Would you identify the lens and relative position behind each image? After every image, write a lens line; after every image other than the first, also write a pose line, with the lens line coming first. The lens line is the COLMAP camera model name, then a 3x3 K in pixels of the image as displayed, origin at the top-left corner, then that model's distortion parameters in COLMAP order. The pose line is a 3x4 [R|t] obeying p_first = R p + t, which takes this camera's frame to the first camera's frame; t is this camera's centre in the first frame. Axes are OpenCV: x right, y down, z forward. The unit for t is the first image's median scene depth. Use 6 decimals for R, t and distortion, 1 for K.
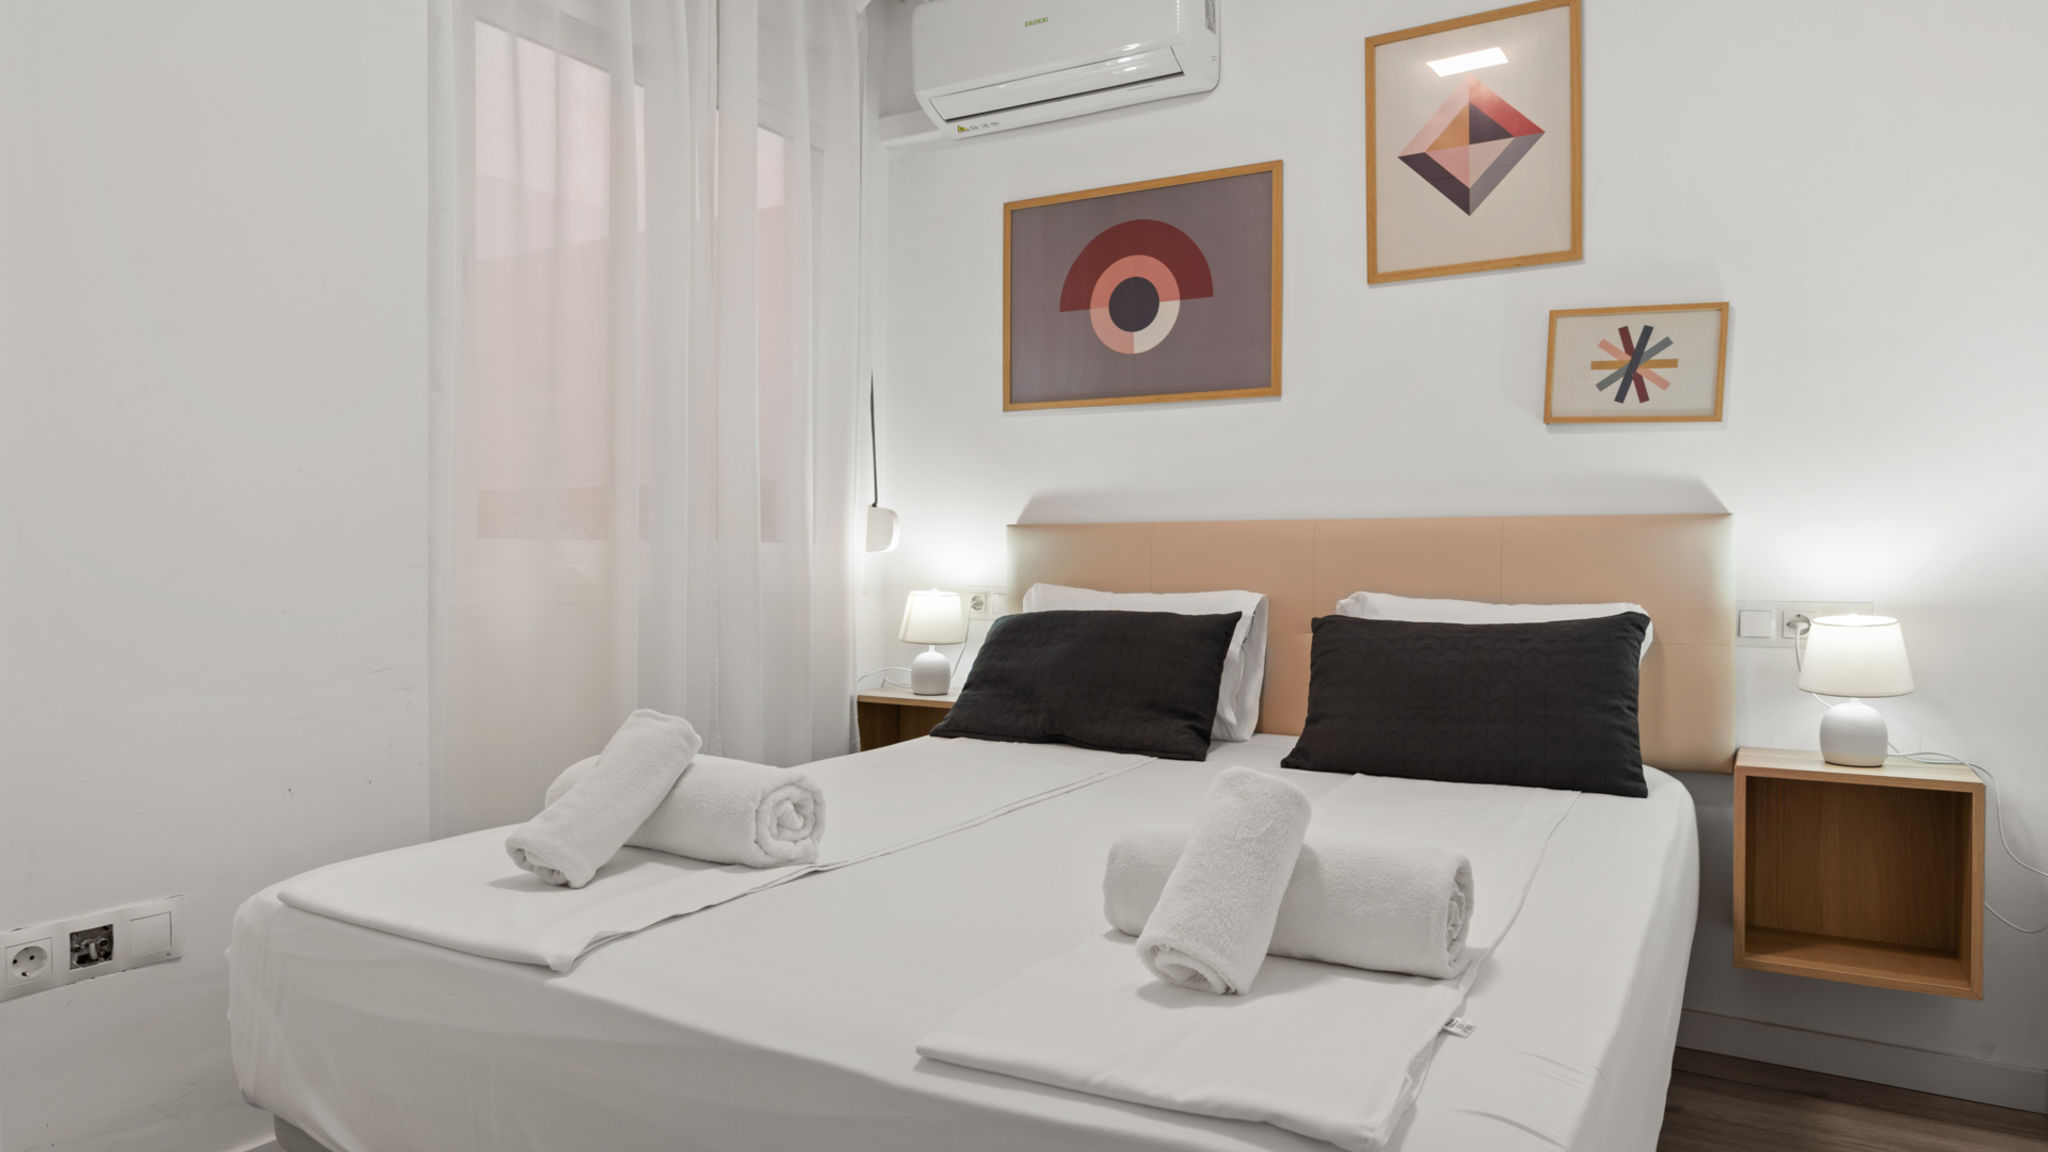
lens RADIAL K [[1217.1, 0, 1024.0], [0, 1217.1, 576.0], [0, 0, 1]] dist [-0.002081, -0.001544]
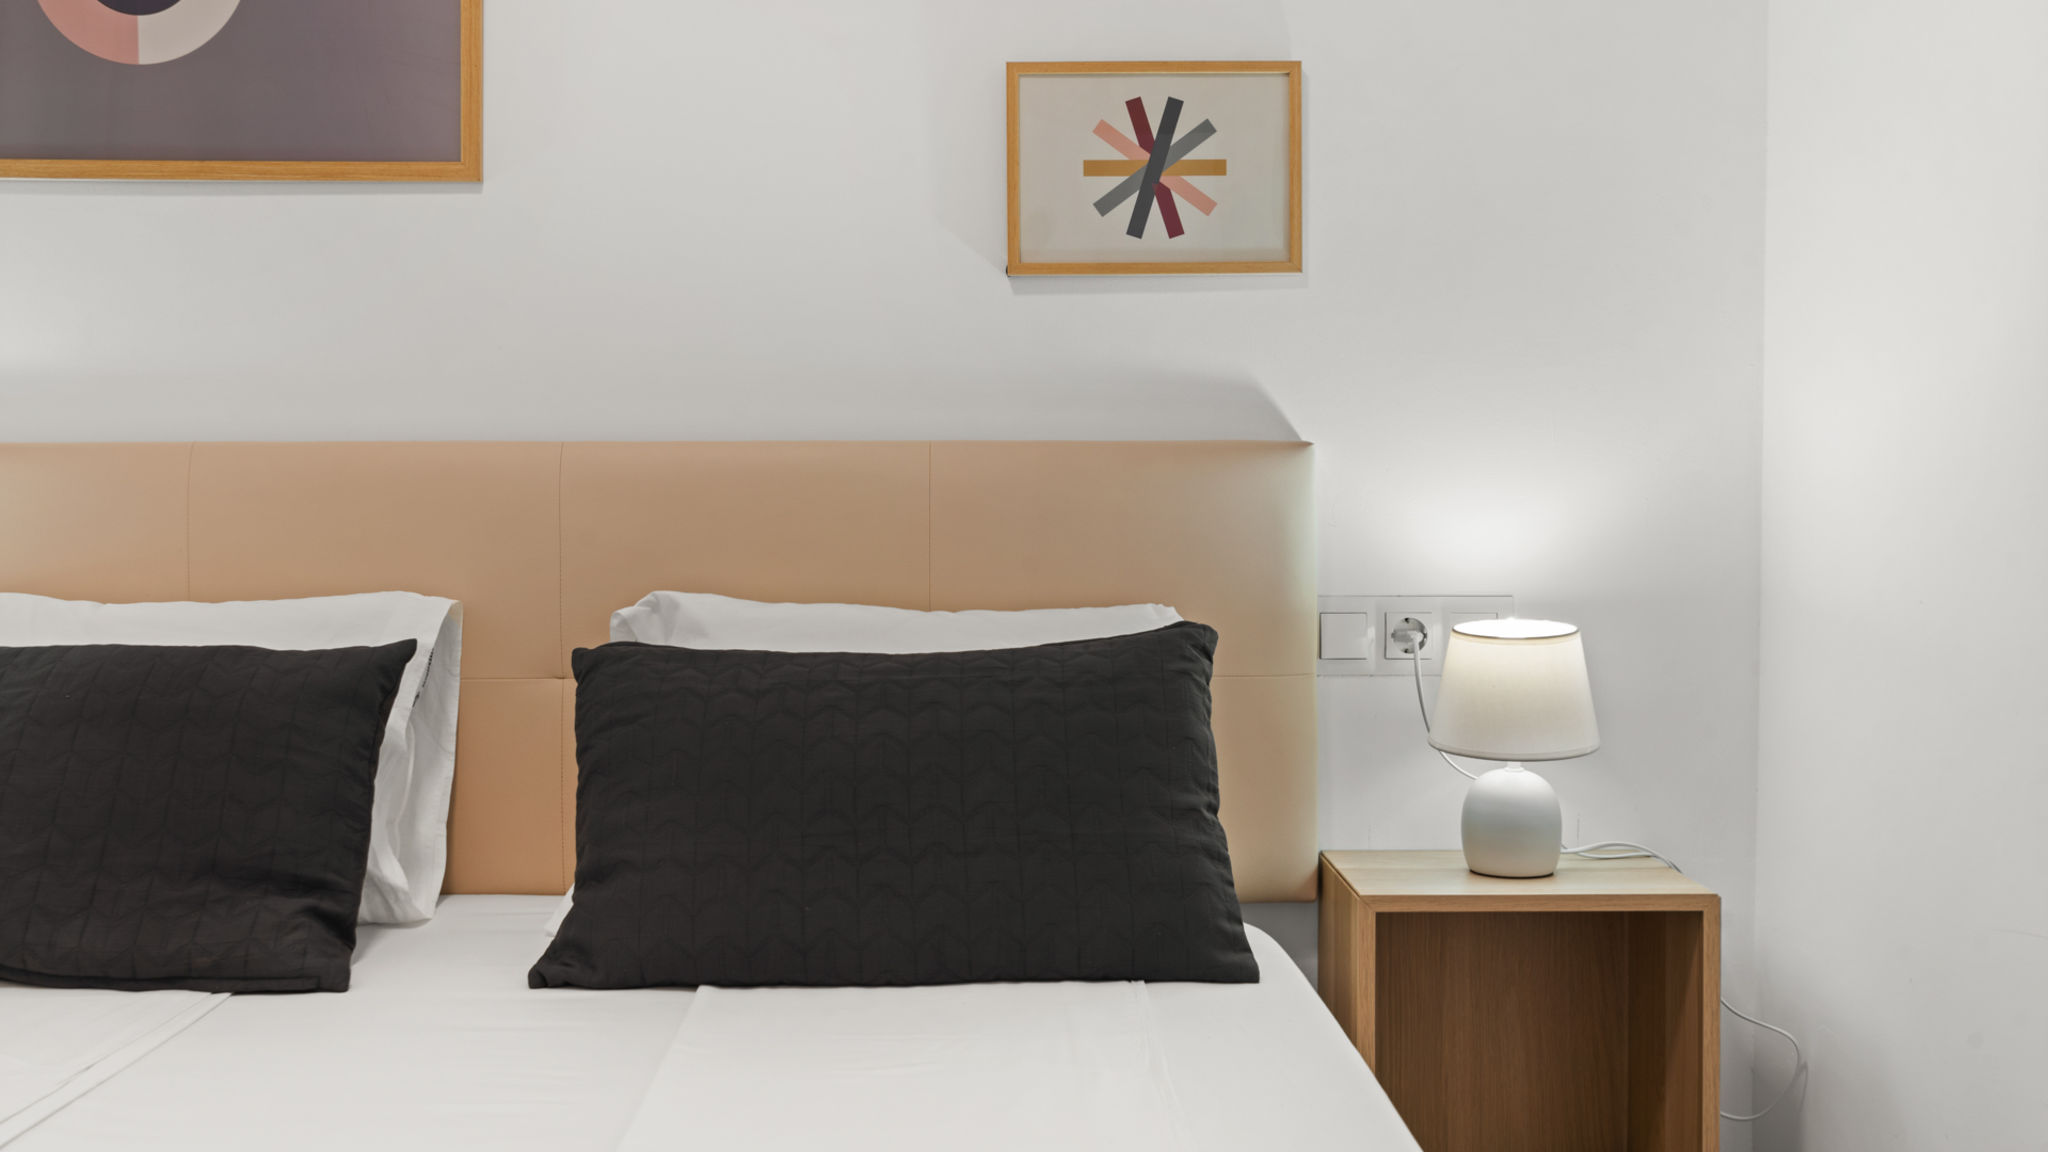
lens RADIAL K [[1897.7, 0, 1024.0], [0, 1897.7, 576.0], [0, 0, 1]] dist [0.001440, -0.010664]
pose [[0.855335, -0.014103, 0.517884, 0.006509], [0.008349, 0.999875, 0.013439, -0.002376], [-0.518009, -0.007171, 0.855345, 0.297287]]
